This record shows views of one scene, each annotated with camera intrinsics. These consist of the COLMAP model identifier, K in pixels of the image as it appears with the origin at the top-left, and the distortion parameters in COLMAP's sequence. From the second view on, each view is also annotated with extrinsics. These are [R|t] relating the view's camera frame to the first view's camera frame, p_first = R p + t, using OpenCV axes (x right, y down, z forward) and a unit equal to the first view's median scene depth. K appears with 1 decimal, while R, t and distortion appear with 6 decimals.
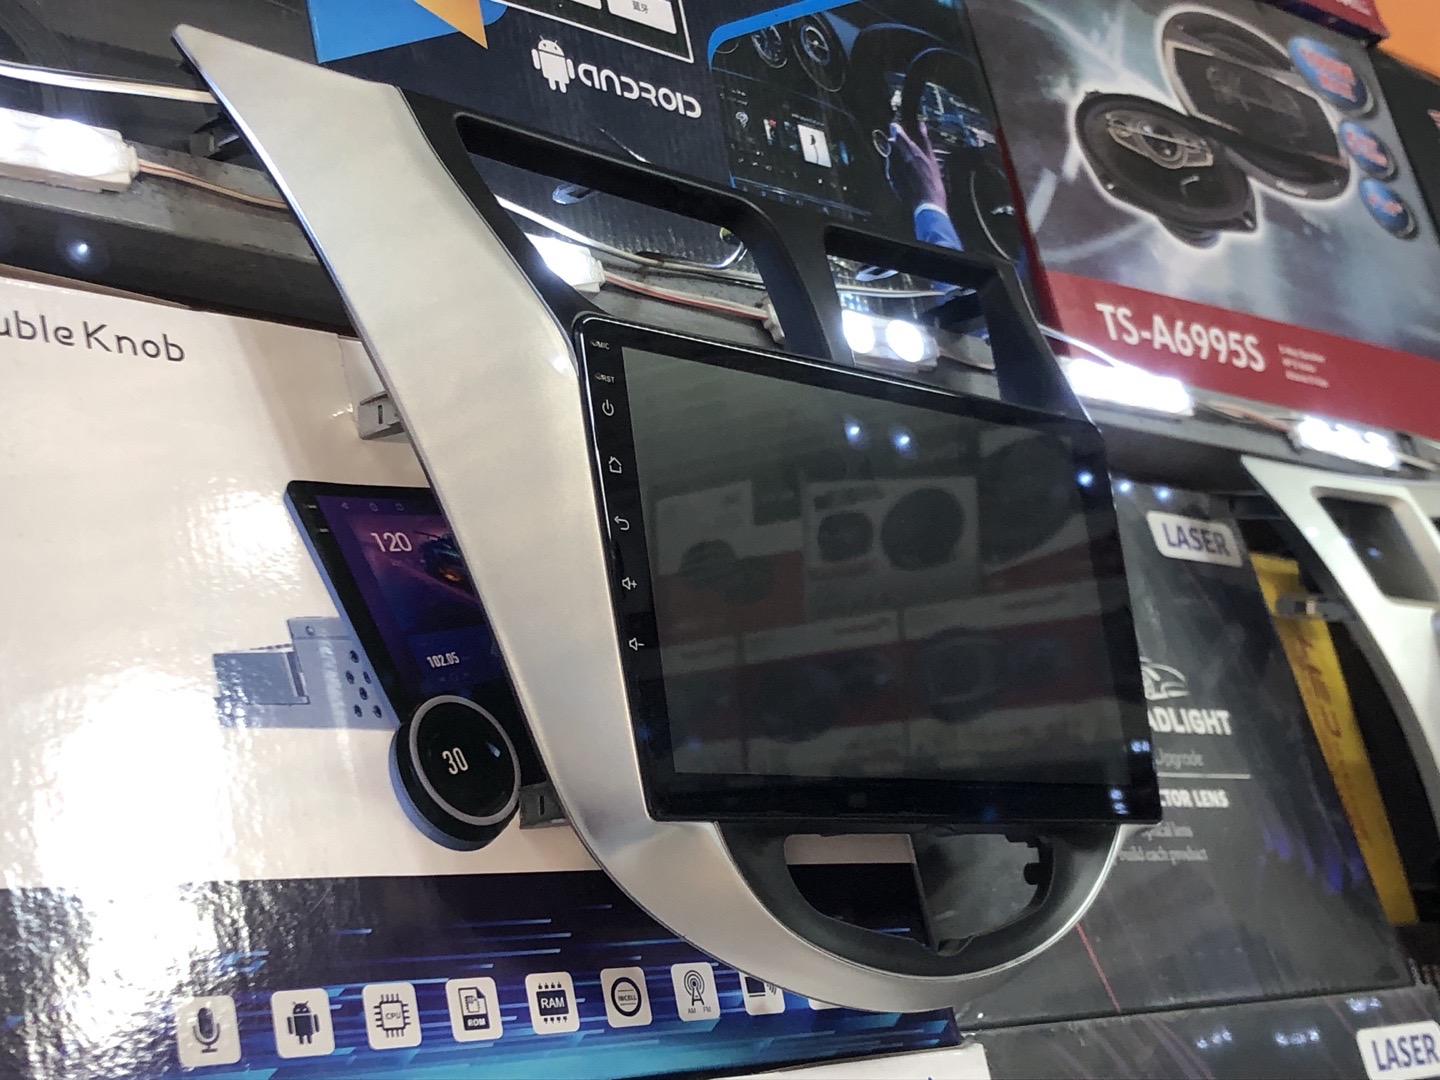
lens RADIAL K [[2244.5, 0, 720.0], [0, 2244.5, 540.0], [0, 0, 1]] dist [0.203731, -0.817770]
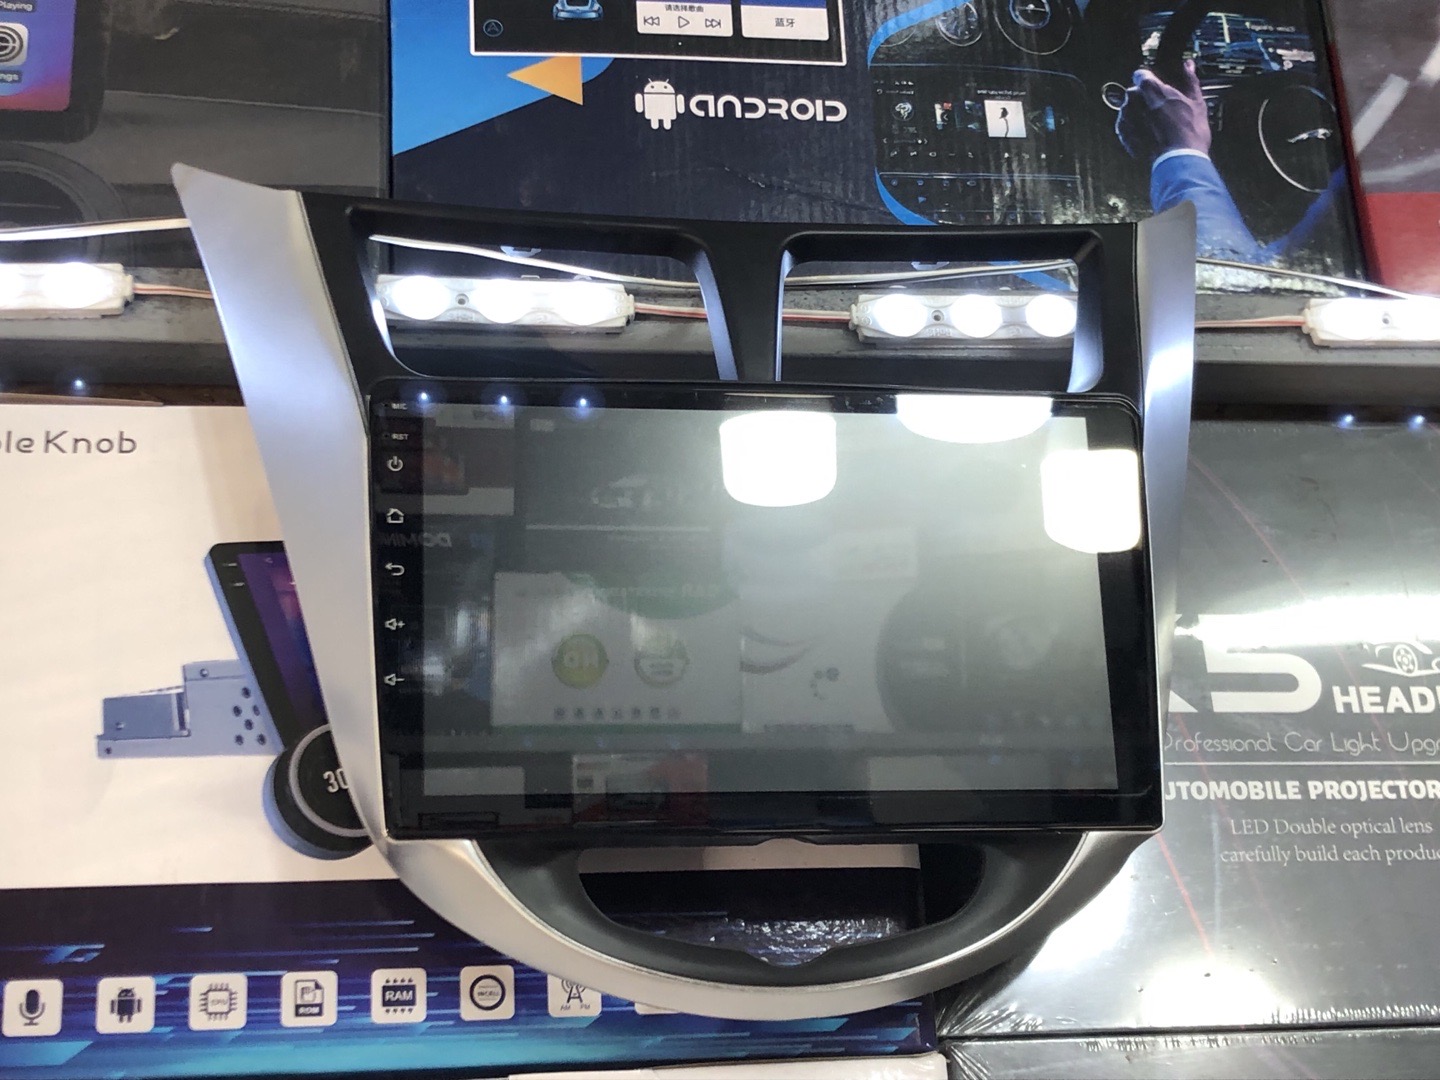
lens RADIAL K [[2244.5, 0, 720.0], [0, 2244.5, 540.0], [0, 0, 1]] dist [0.203731, -0.817770]
pose [[0.823143, -0.058902, -0.564770, 0.704437], [0.078550, 0.996855, 0.010520, -0.020232], [0.562374, -0.053022, 0.825181, 0.173106]]
